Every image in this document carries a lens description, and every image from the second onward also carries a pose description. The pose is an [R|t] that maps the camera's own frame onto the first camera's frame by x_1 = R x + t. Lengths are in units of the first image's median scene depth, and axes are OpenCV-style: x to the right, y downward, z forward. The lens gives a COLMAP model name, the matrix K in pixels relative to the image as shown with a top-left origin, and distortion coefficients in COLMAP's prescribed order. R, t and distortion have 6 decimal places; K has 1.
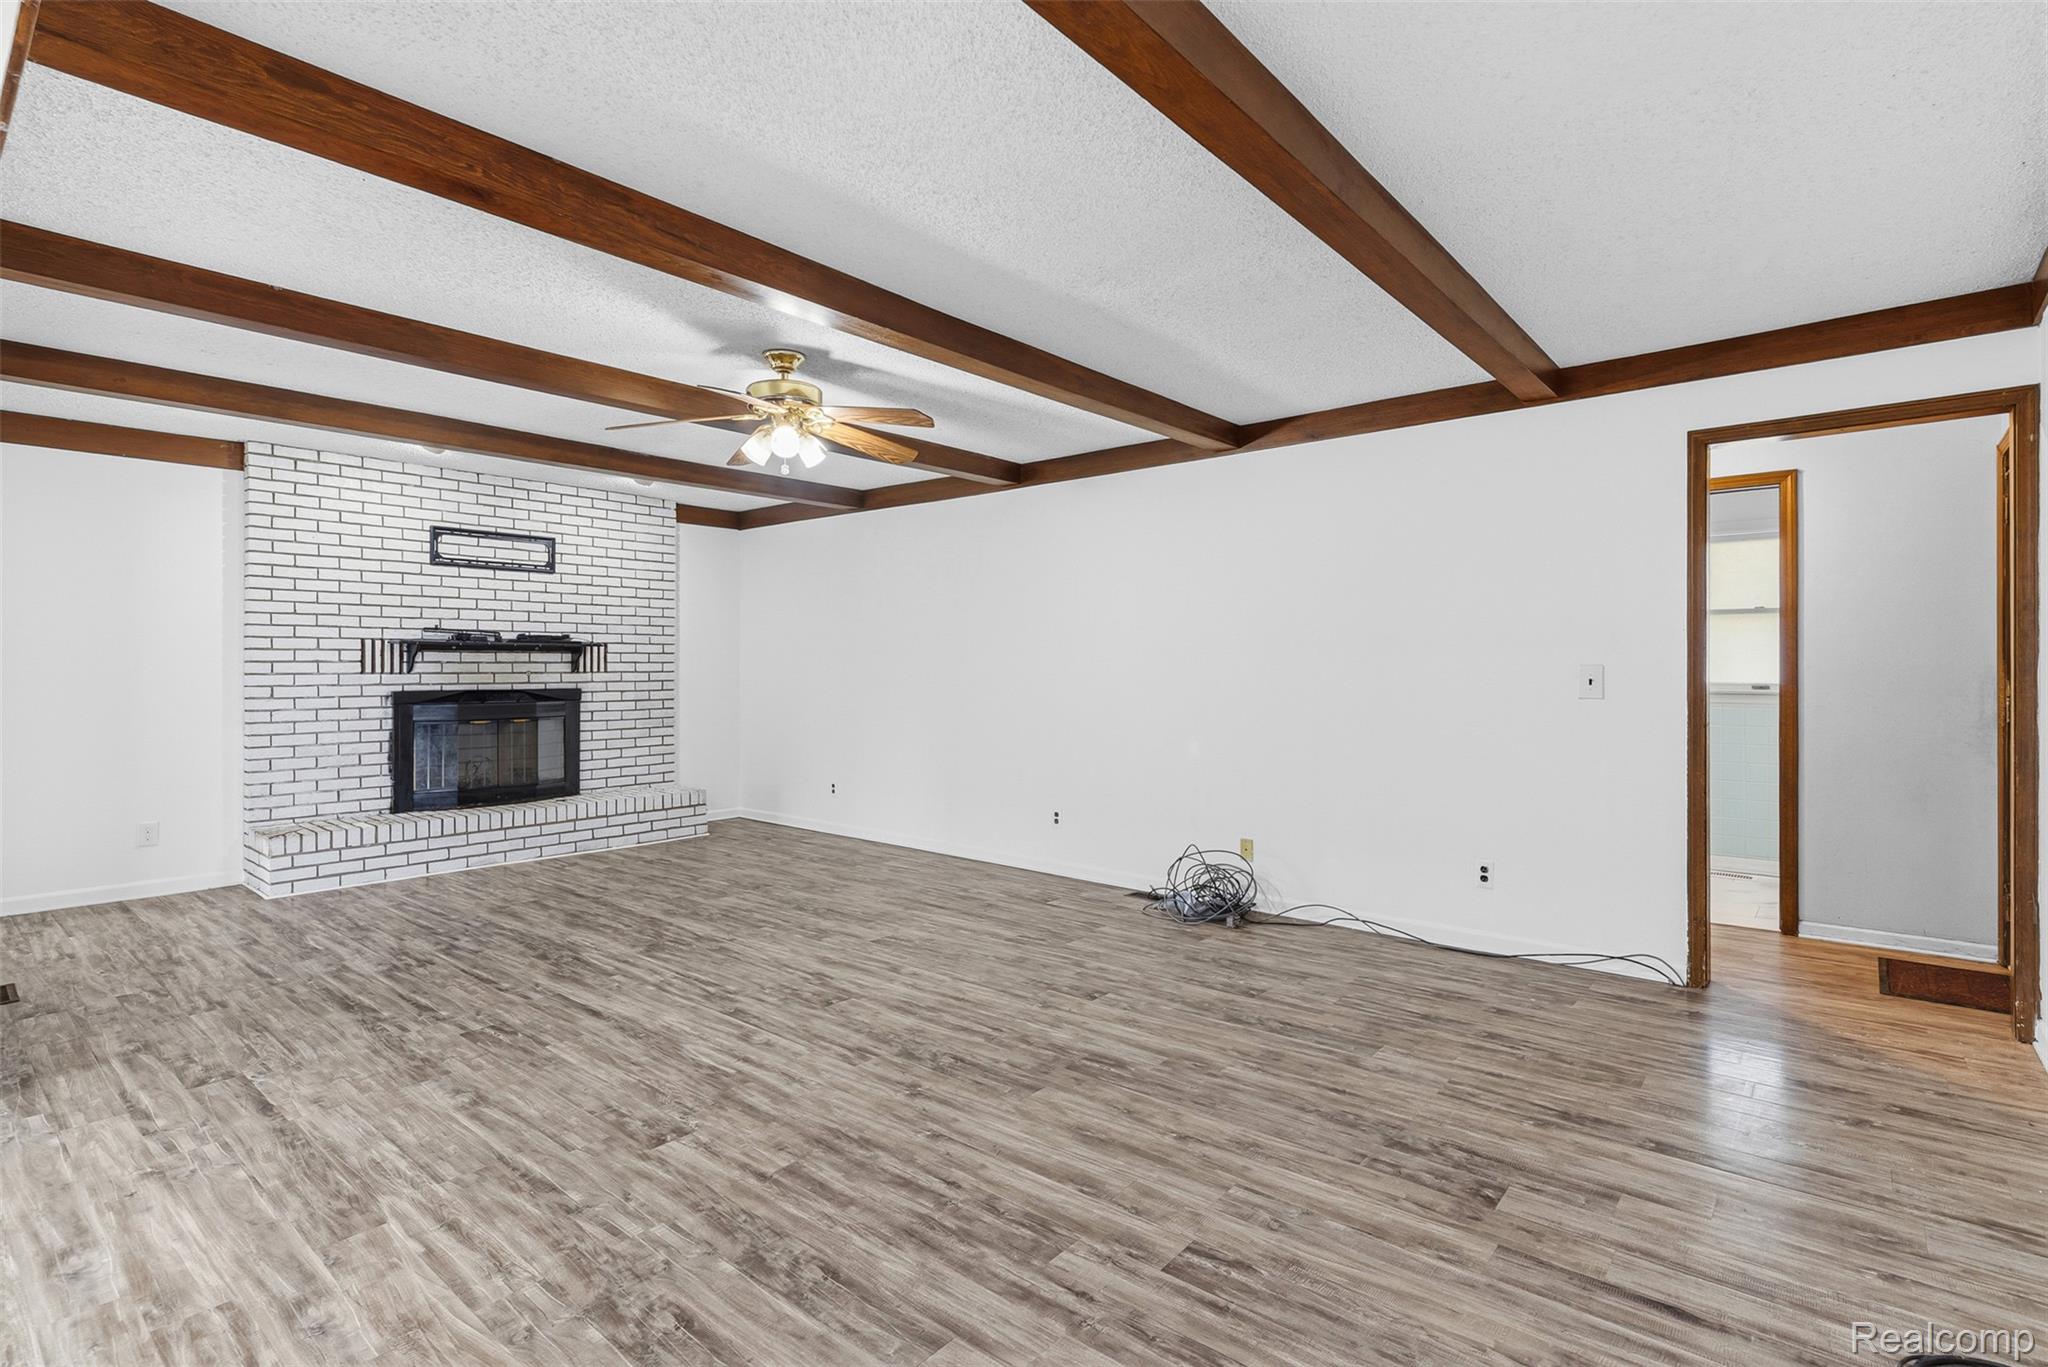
lens RADIAL K [[979.7, 0, 1024.0], [0, 979.7, 672.7], [0, 0, 1]] dist [0.000748, 0.000731]
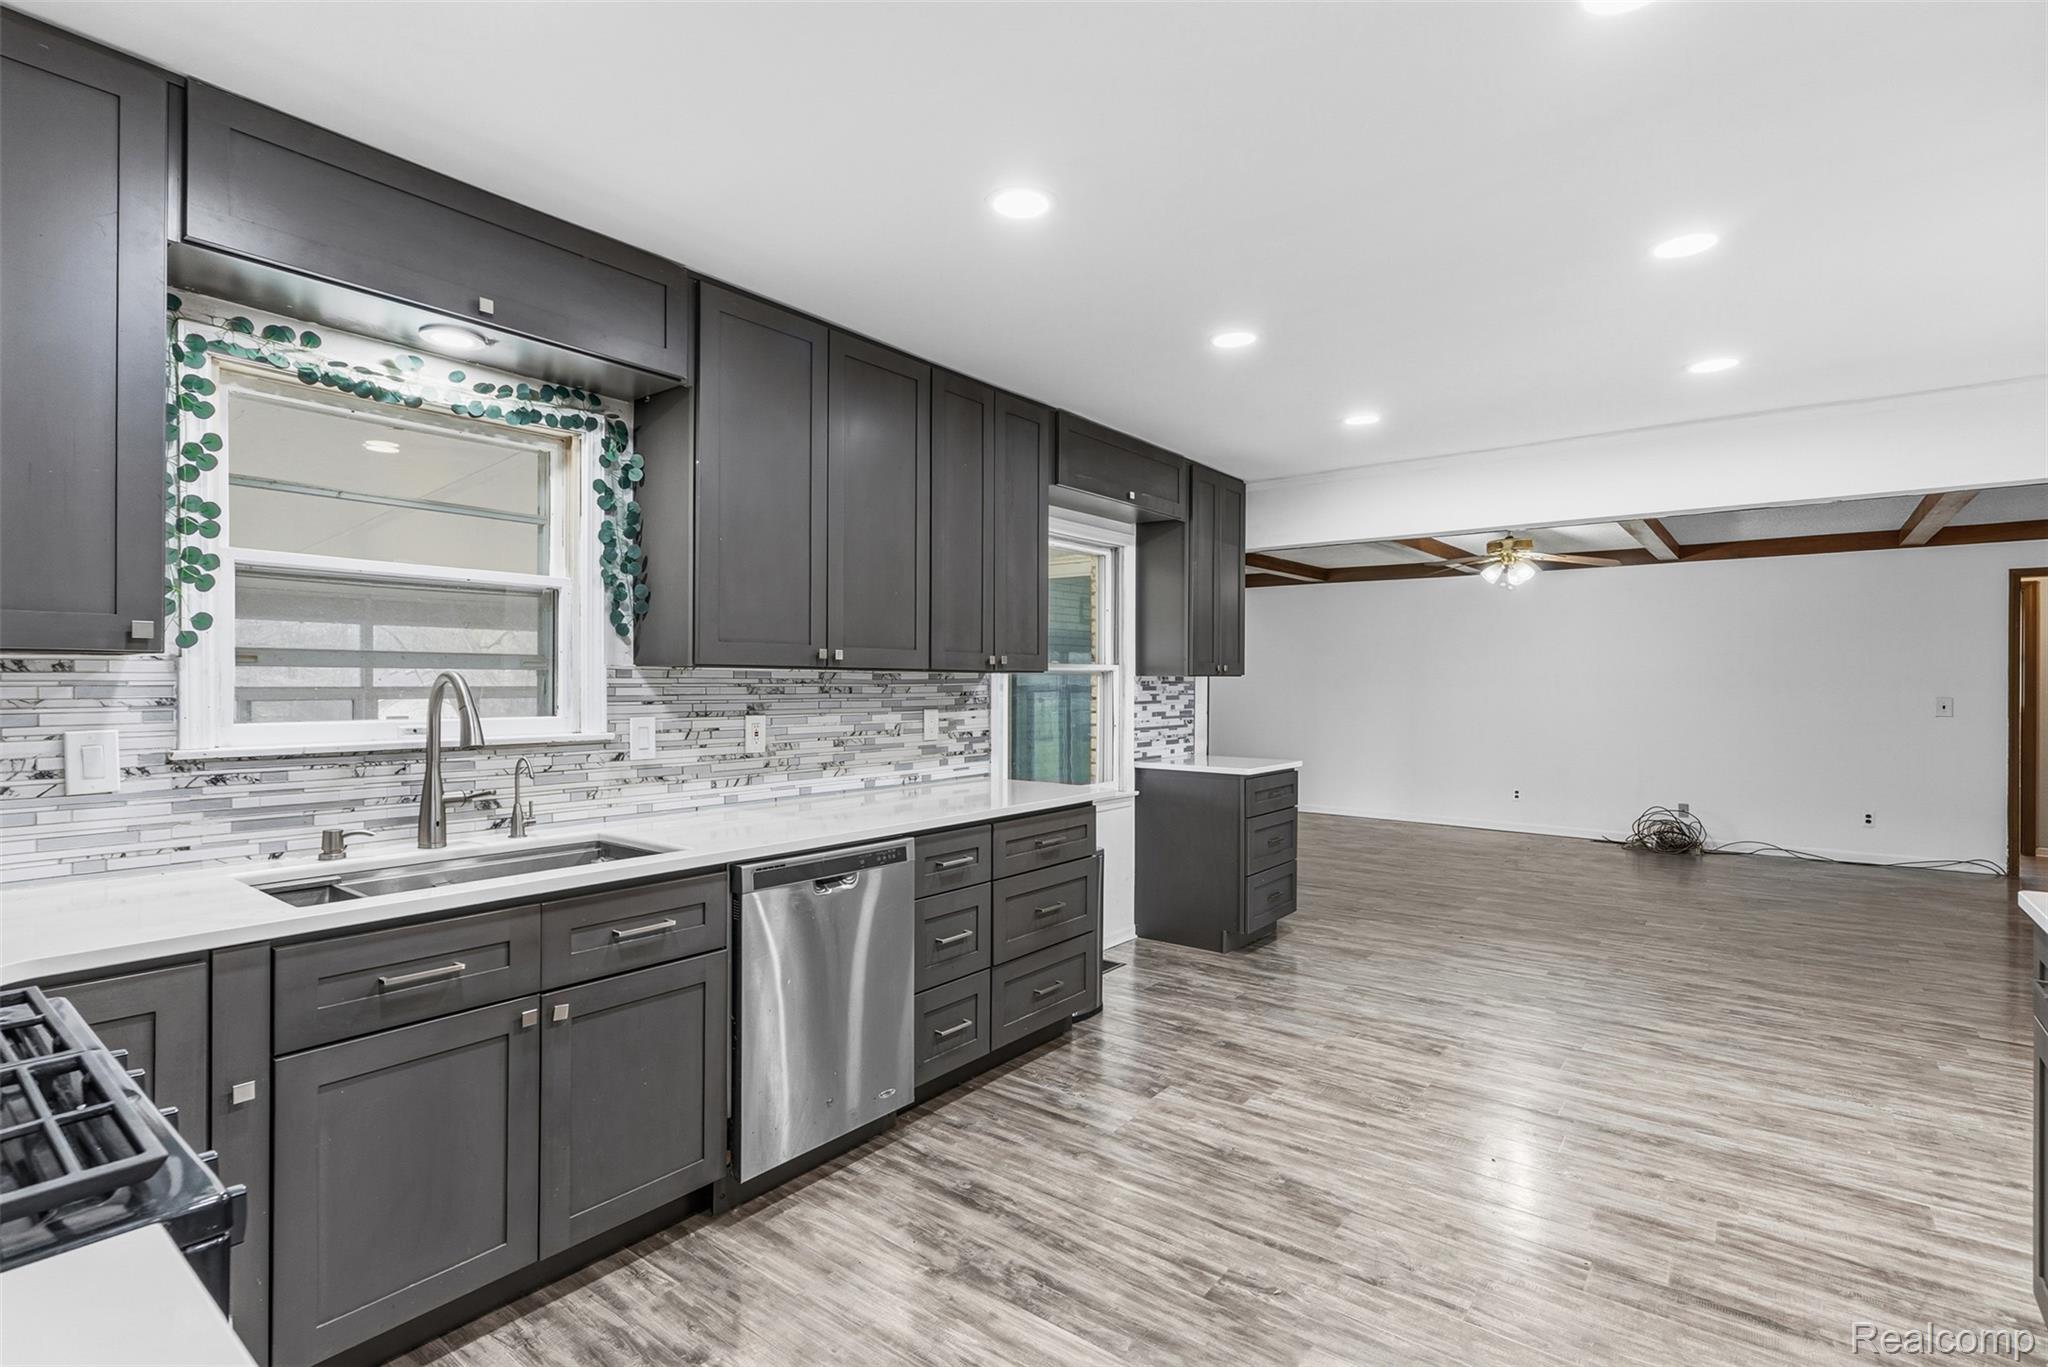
lens RADIAL K [[979.7, 0, 1017.4], [0, 979.7, 681.4], [0, 0, 1]] dist [0.000748, 0.000731]
pose [[0.999328, 0.000967, 0.036641, -1.178579], [-0.000824, 0.999992, -0.003907, -0.029608], [-0.036645, 0.003875, 0.999321, -0.714463]]
